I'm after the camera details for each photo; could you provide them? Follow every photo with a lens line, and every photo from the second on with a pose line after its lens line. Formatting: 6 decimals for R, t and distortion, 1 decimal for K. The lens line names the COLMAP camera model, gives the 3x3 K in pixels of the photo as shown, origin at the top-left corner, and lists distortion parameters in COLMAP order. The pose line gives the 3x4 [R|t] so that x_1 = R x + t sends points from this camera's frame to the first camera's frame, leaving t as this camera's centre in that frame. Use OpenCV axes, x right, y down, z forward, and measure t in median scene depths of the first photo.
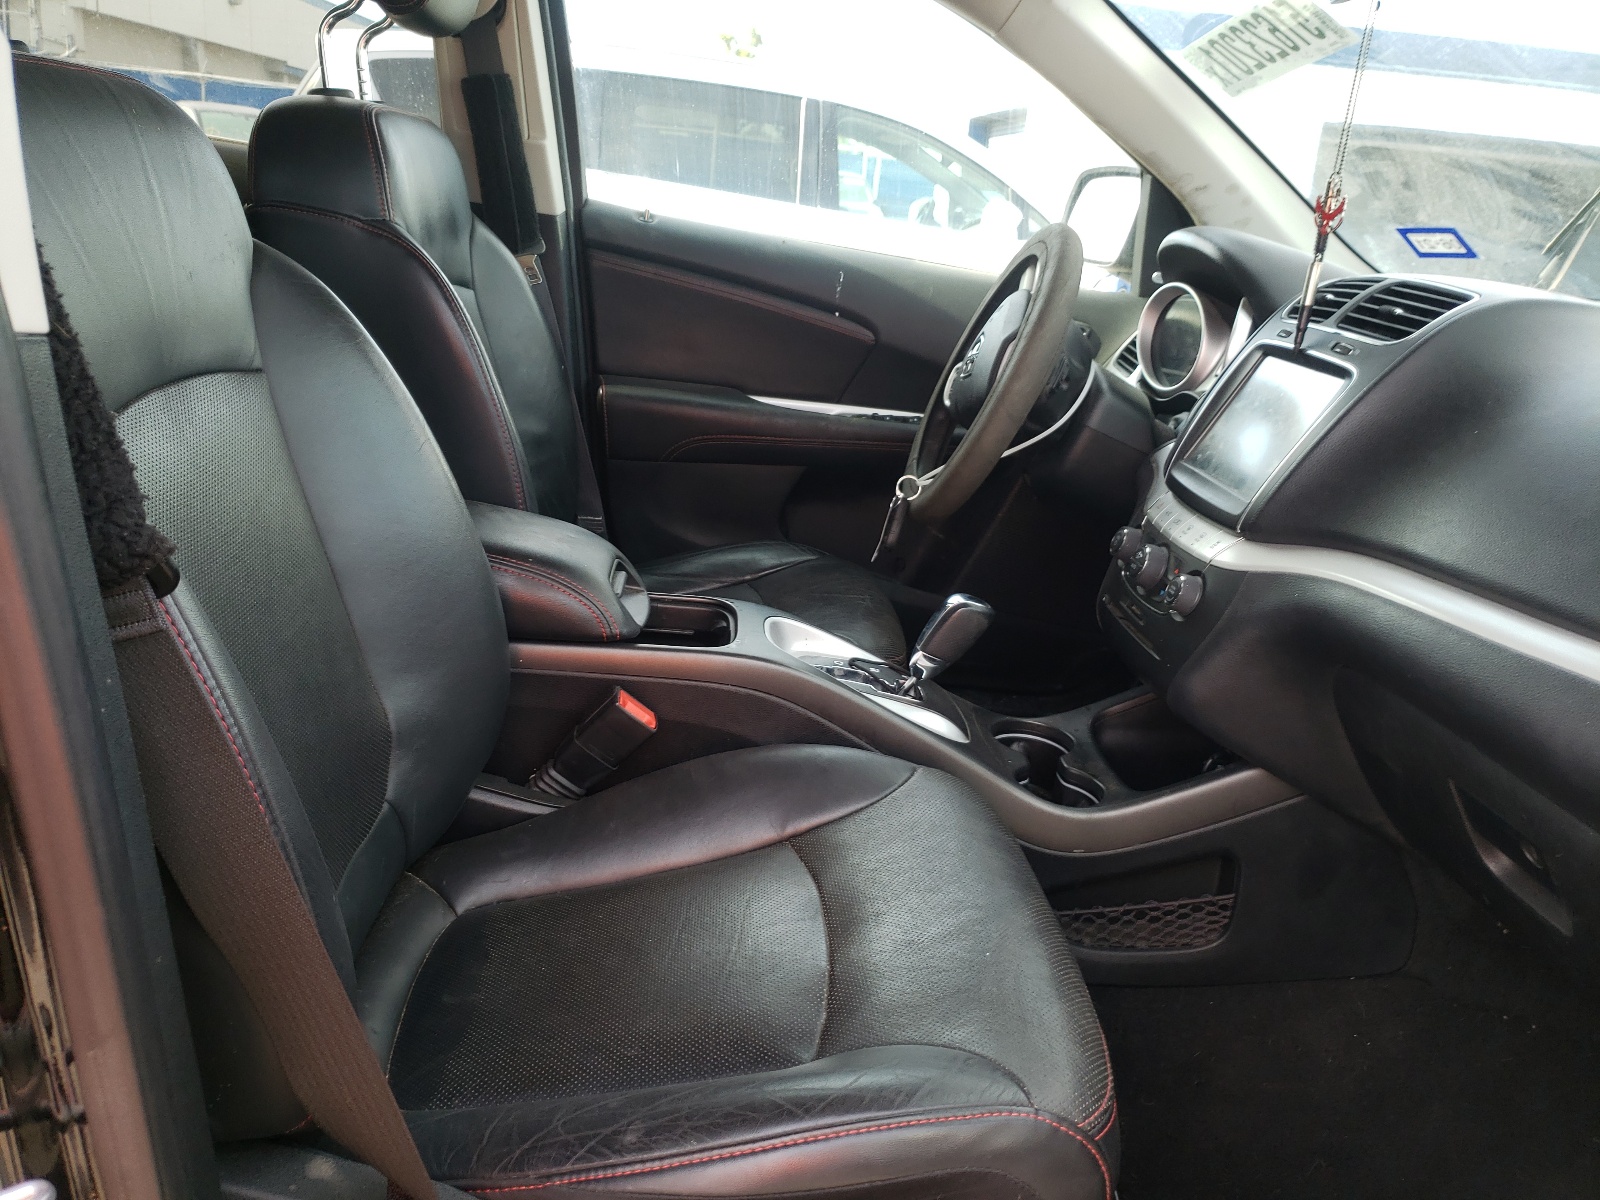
lens RADIAL K [[1266.8, 0, 800.0], [0, 1266.8, 600.0], [0, 0, 1]] dist [-0.005369, -0.007818]
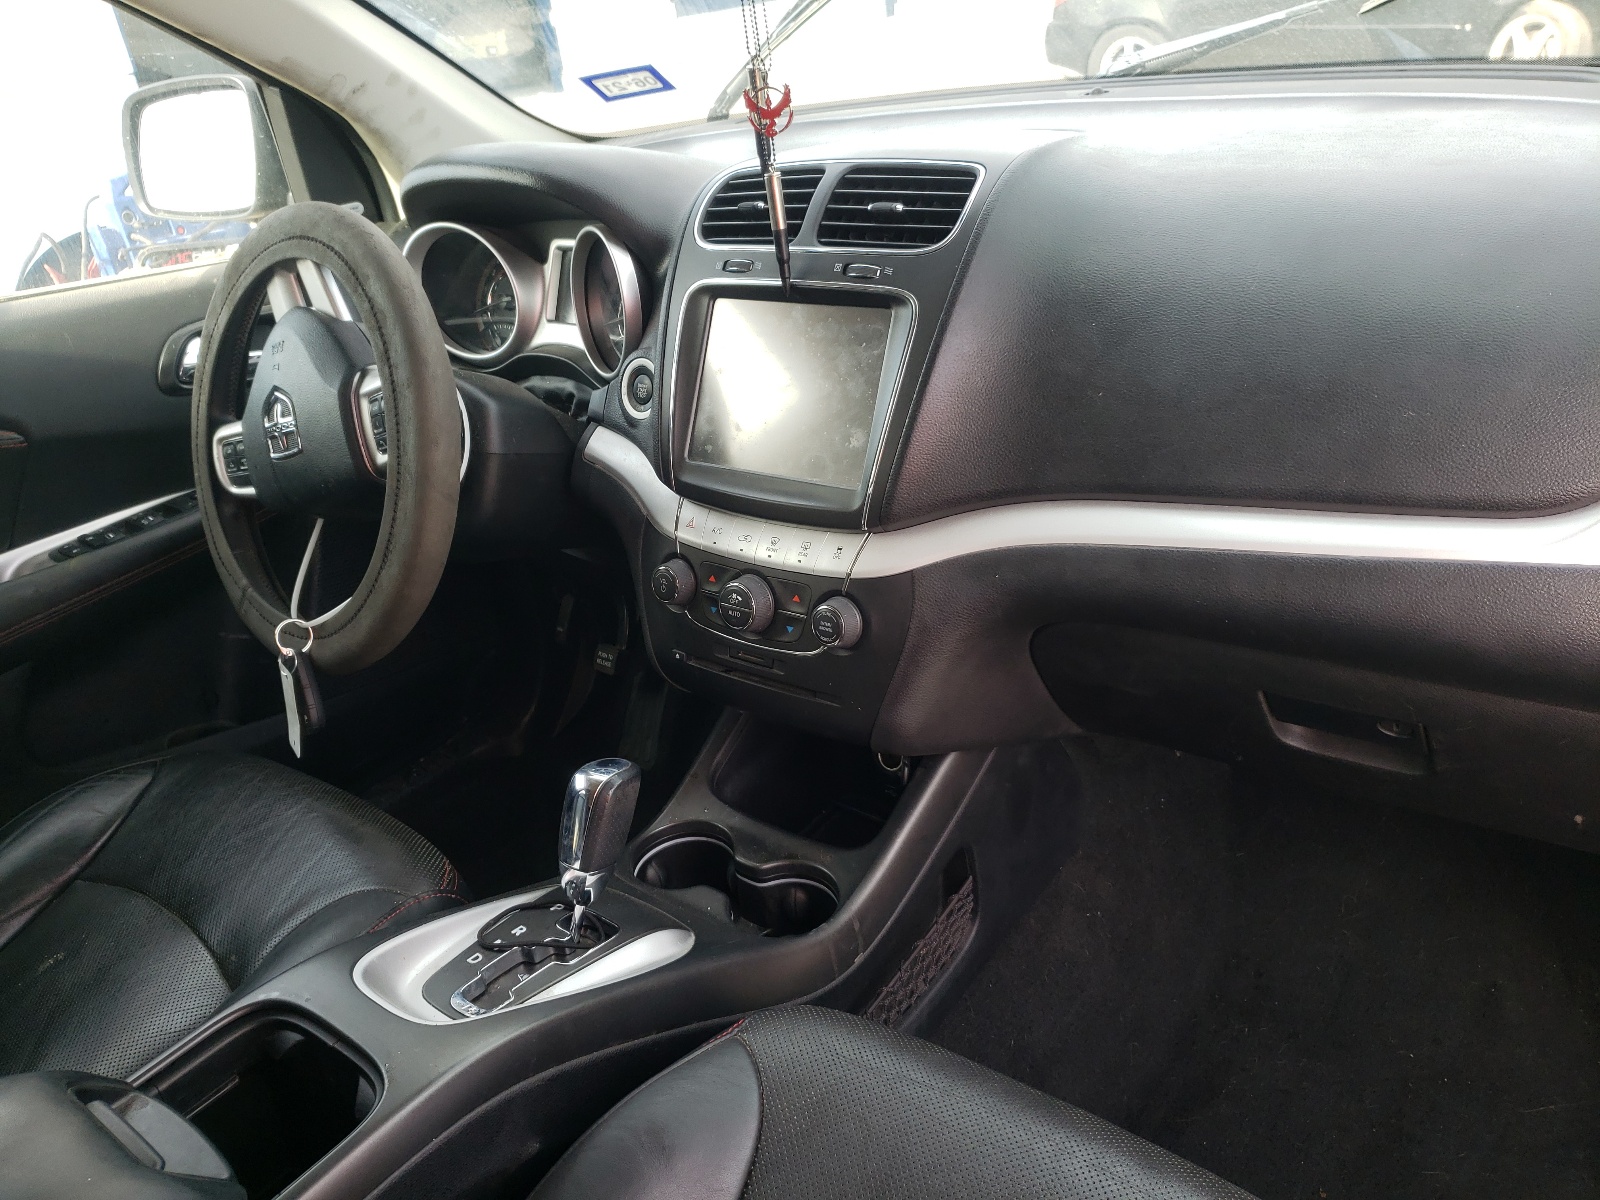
lens RADIAL K [[1266.8, 0, 800.0], [0, 1266.8, 600.0], [0, 0, 1]] dist [-0.005369, -0.007818]
pose [[0.642933, -0.483803, 0.593778, -0.128299], [0.399766, 0.873238, 0.278643, -0.178837], [-0.653318, 0.058223, 0.754841, 0.295503]]
